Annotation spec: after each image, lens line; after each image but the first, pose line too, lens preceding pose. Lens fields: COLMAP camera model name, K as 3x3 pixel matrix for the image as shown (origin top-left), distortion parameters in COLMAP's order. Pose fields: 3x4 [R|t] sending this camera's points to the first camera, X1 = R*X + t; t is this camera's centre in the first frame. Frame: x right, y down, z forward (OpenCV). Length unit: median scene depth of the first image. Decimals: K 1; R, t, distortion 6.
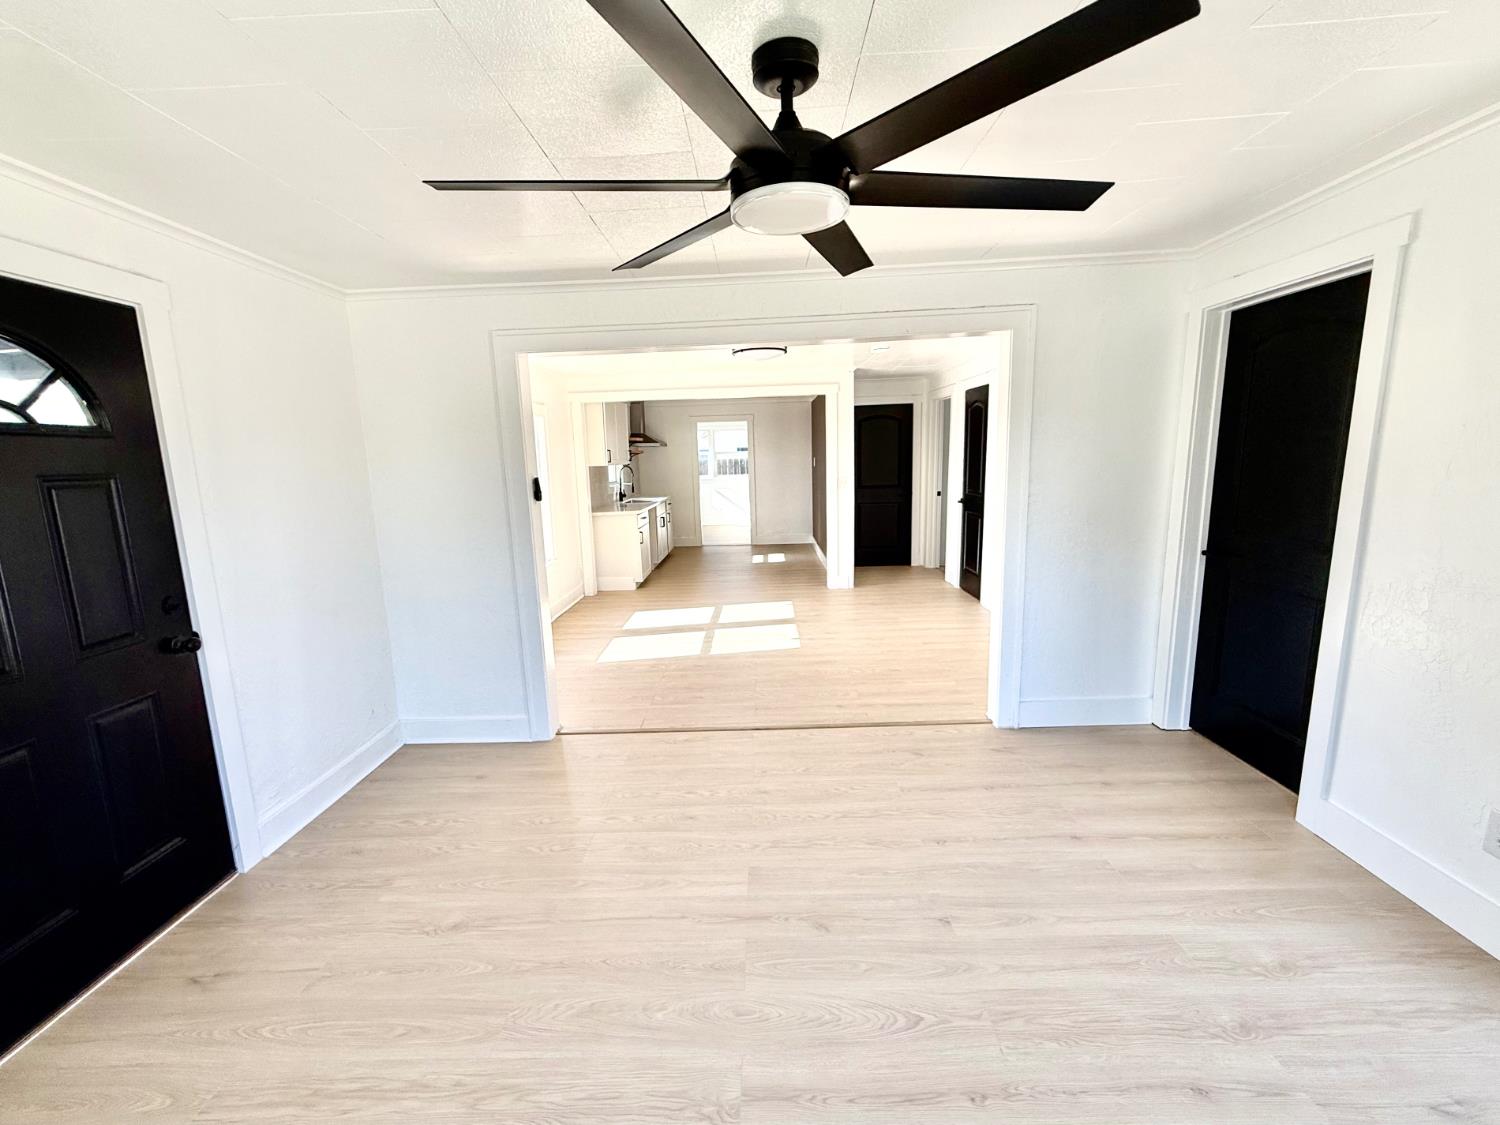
lens RADIAL K [[627.4, 0, 749.8], [0, 627.4, 557.3], [0, 0, 1]] dist [0.000242, 0.000547]
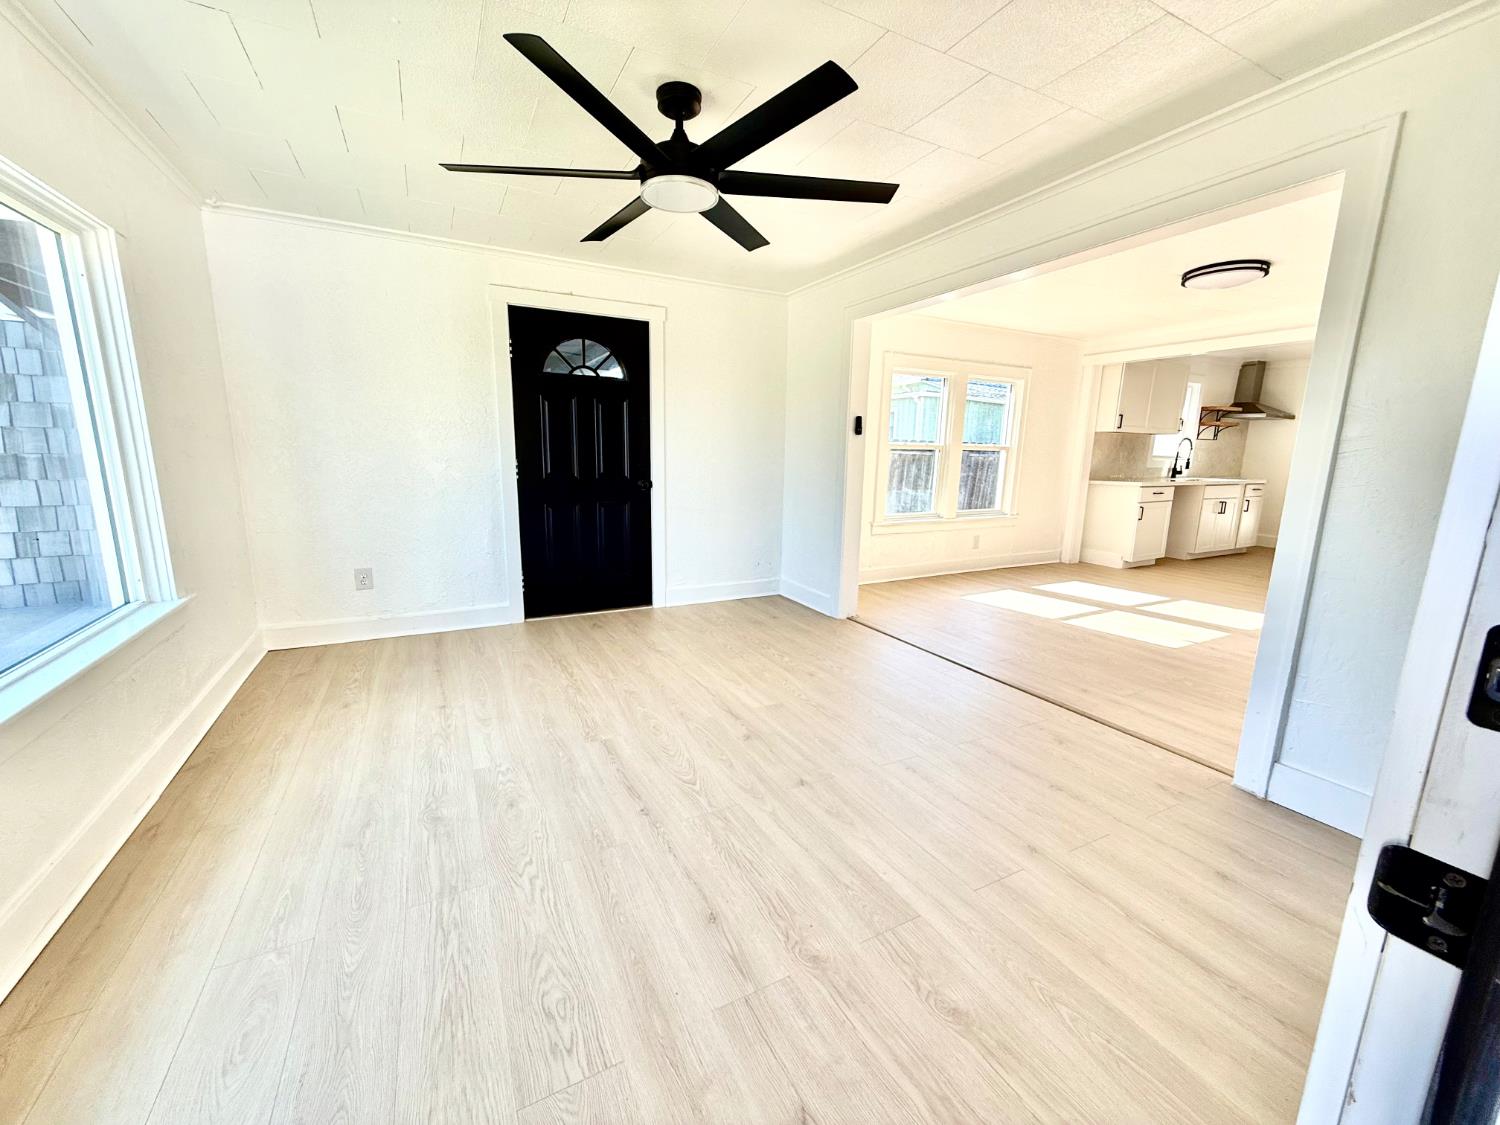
lens RADIAL K [[598.2, 0, 753.4], [0, 598.2, 557.5], [0, 0, 1]] dist [0.002332, 0.000133]
pose [[0.490793, 0.196896, -0.848737, 0.981400], [-0.172482, 0.976808, 0.126867, 0.058045], [0.854033, 0.084127, 0.513372, 0.304337]]
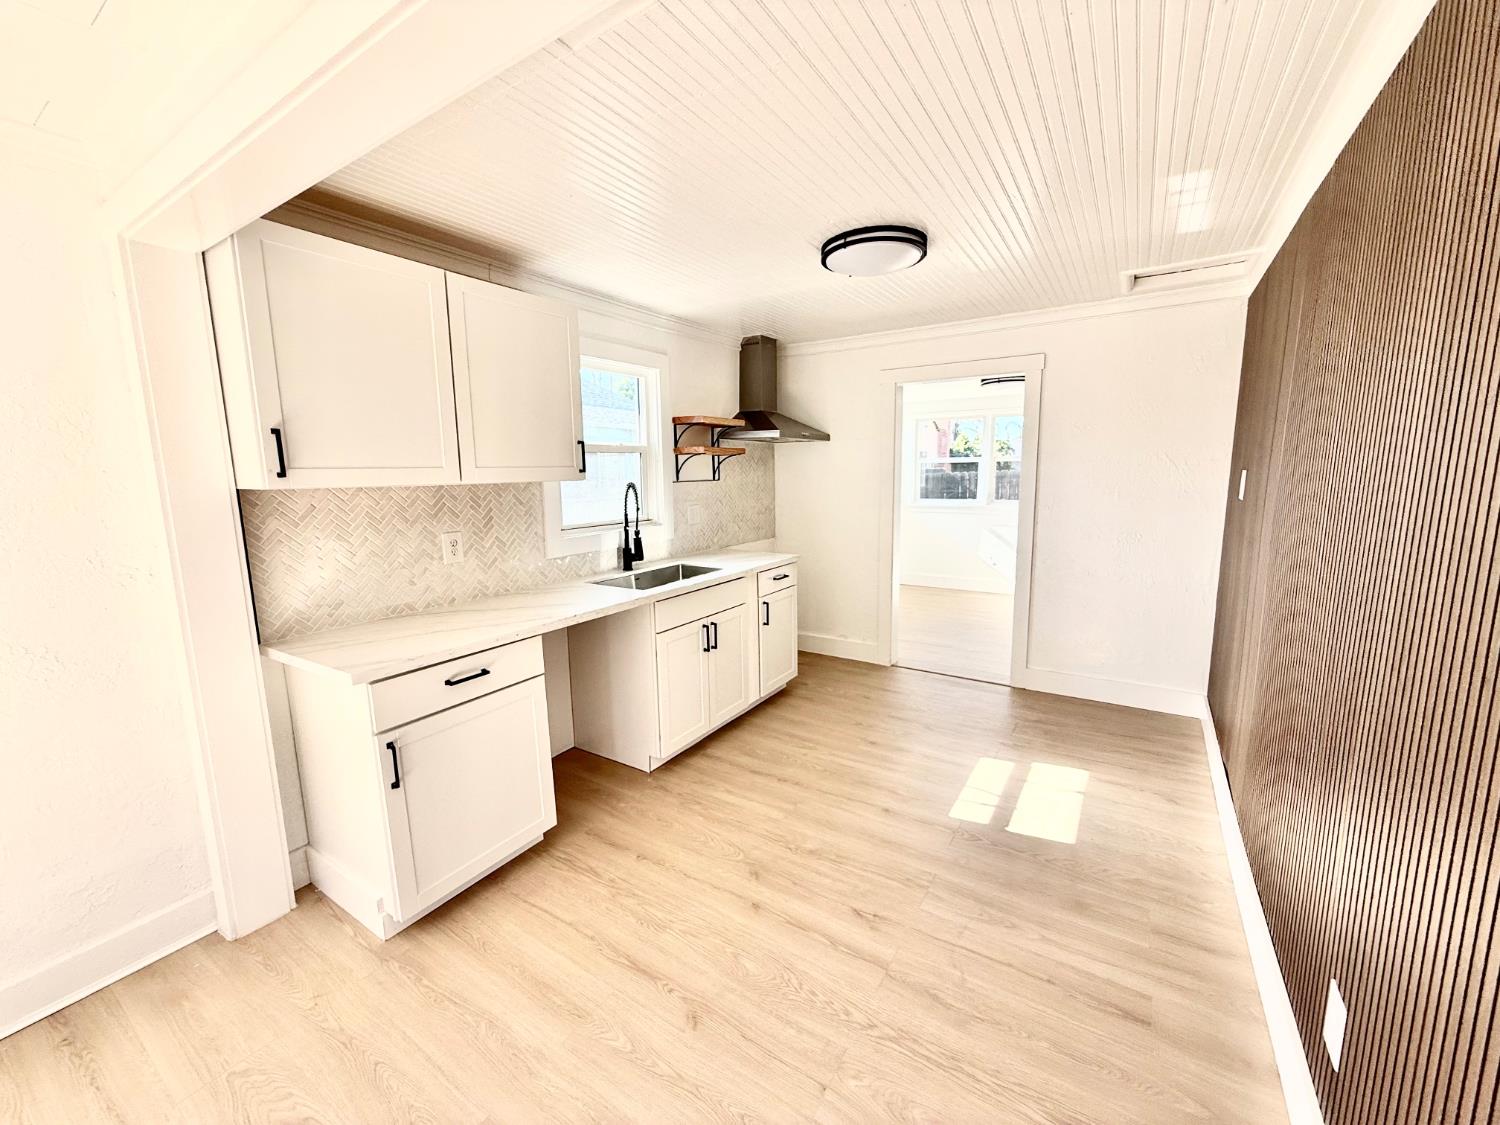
lens RADIAL K [[598.2, 0, 750.8], [0, 598.2, 563.2], [0, 0, 1]] dist [0.002332, 0.000133]
pose [[0.857017, 0.086758, -0.507933, 0.240424], [-0.085418, 0.996006, 0.026003, -0.450173], [0.508160, 0.021102, 0.861004, 2.882824]]
